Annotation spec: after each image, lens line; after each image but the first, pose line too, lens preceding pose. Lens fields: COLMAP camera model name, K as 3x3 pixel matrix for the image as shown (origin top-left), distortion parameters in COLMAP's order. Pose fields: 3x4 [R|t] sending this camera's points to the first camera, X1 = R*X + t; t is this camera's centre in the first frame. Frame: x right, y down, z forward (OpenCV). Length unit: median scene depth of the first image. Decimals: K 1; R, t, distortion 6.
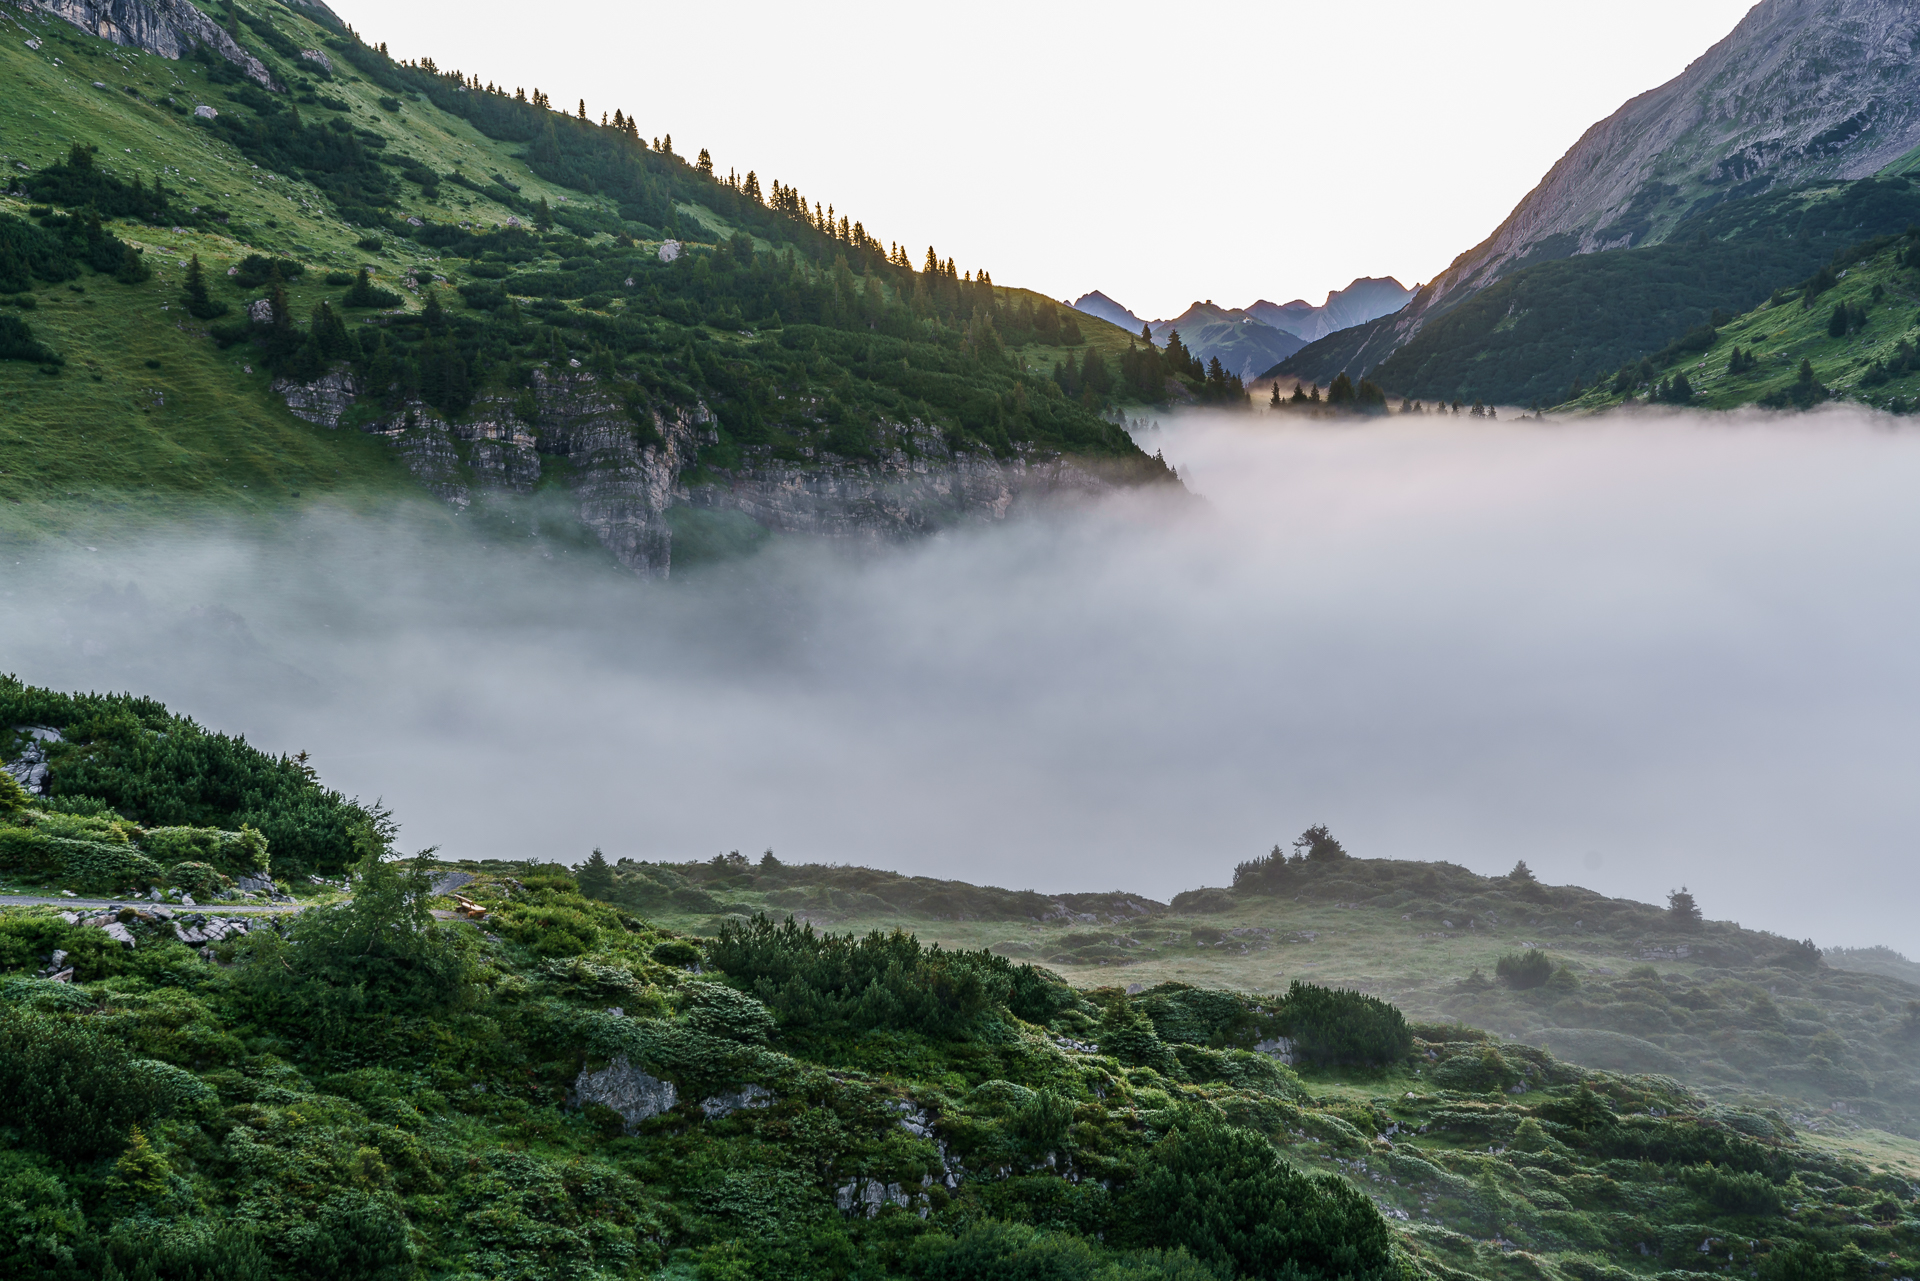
lens RADIAL K [[3769.8, 0, 962.5], [0, 3769.8, 649.6], [0, 0, 1]] dist [0.038583, 0.000000]
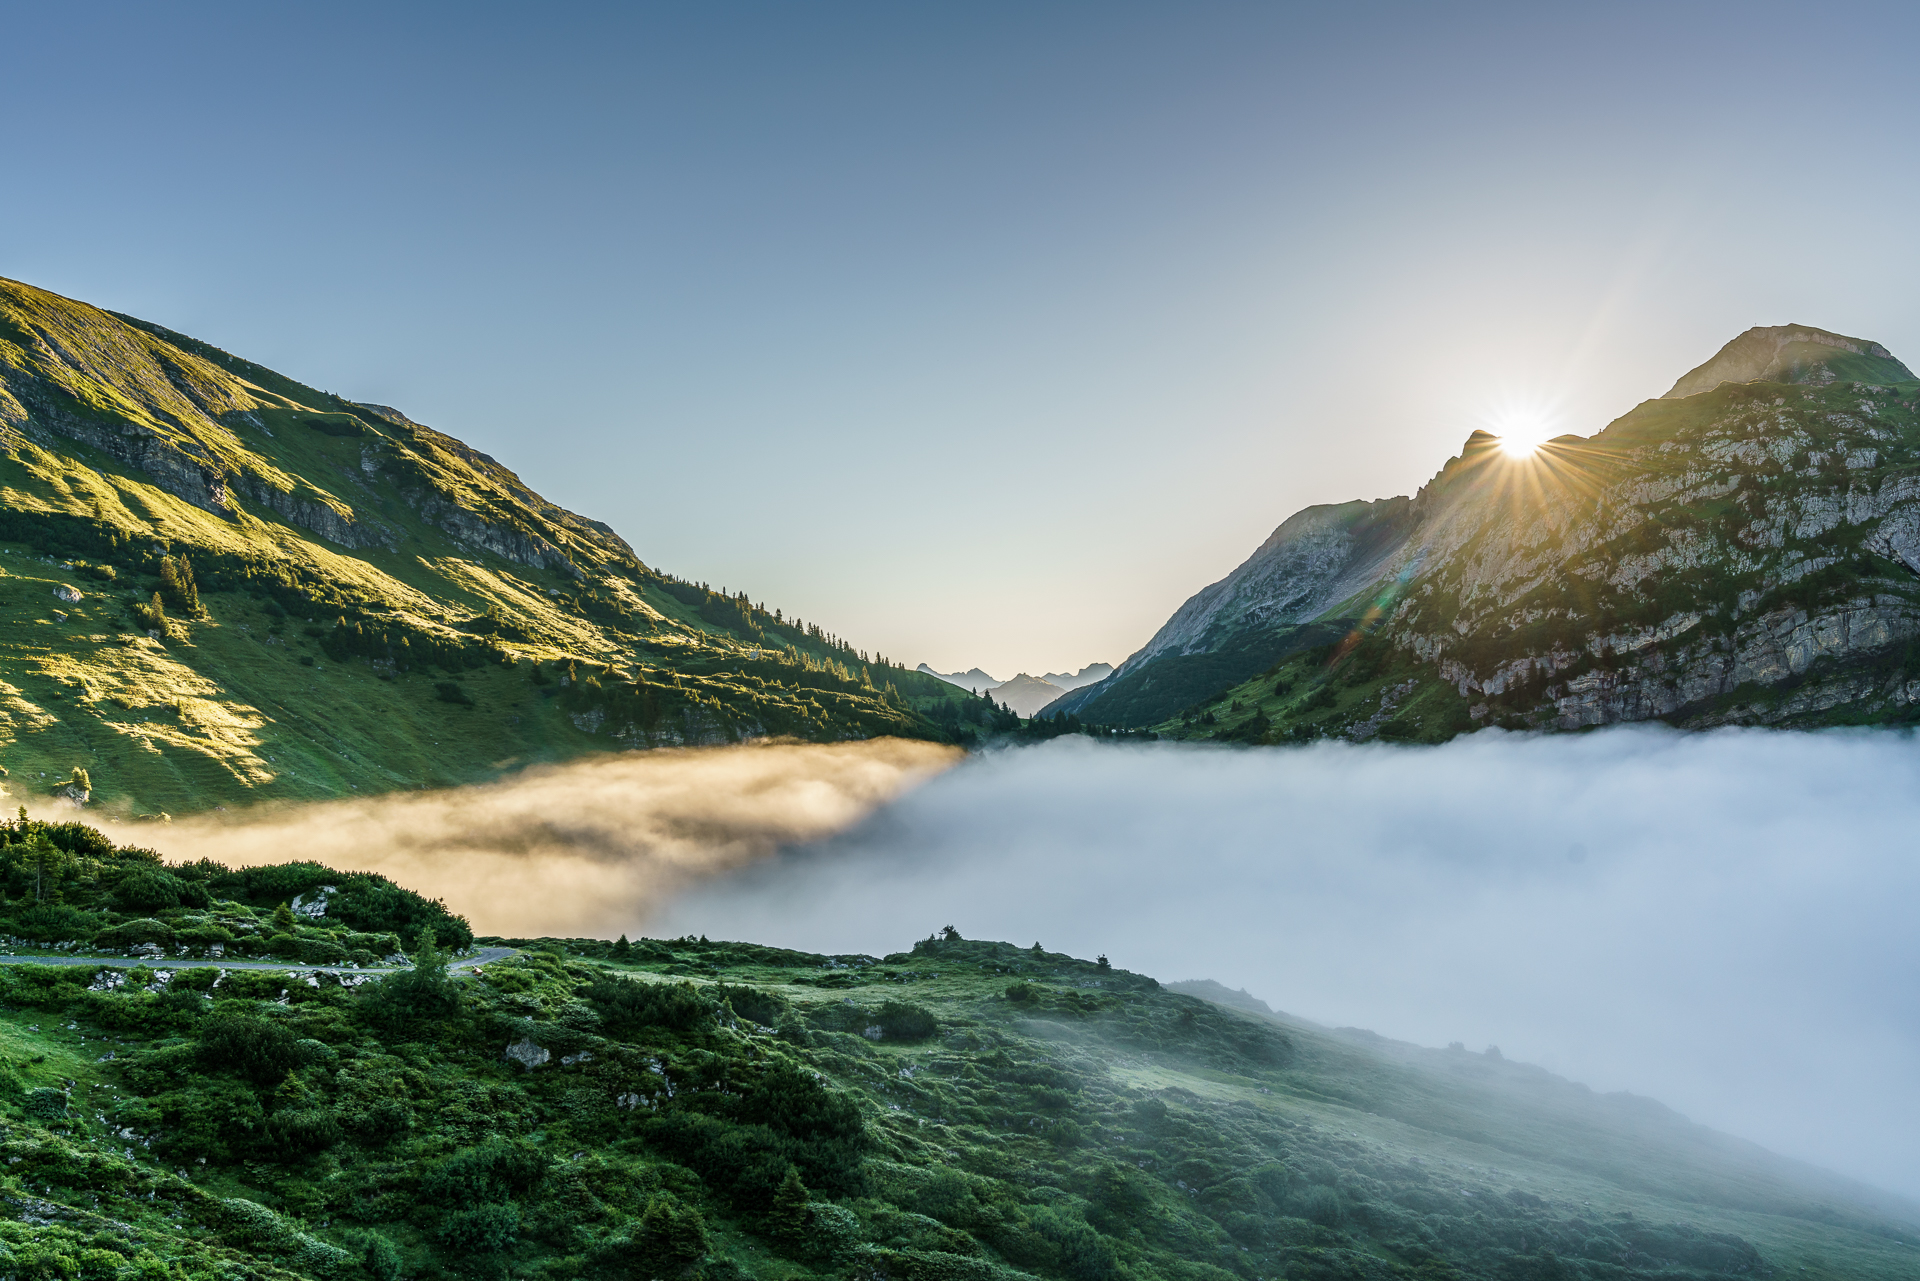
lens RADIAL K [[1702.0, 0, 956.0], [0, 1702.0, 621.2], [0, 0, 1]] dist [-0.003030, 0.005532]
pose [[0.999952, 0.008226, 0.005370, 0.132451], [-0.007531, 0.992911, -0.118621, -0.019555], [-0.006308, 0.118575, 0.992925, -0.056844]]
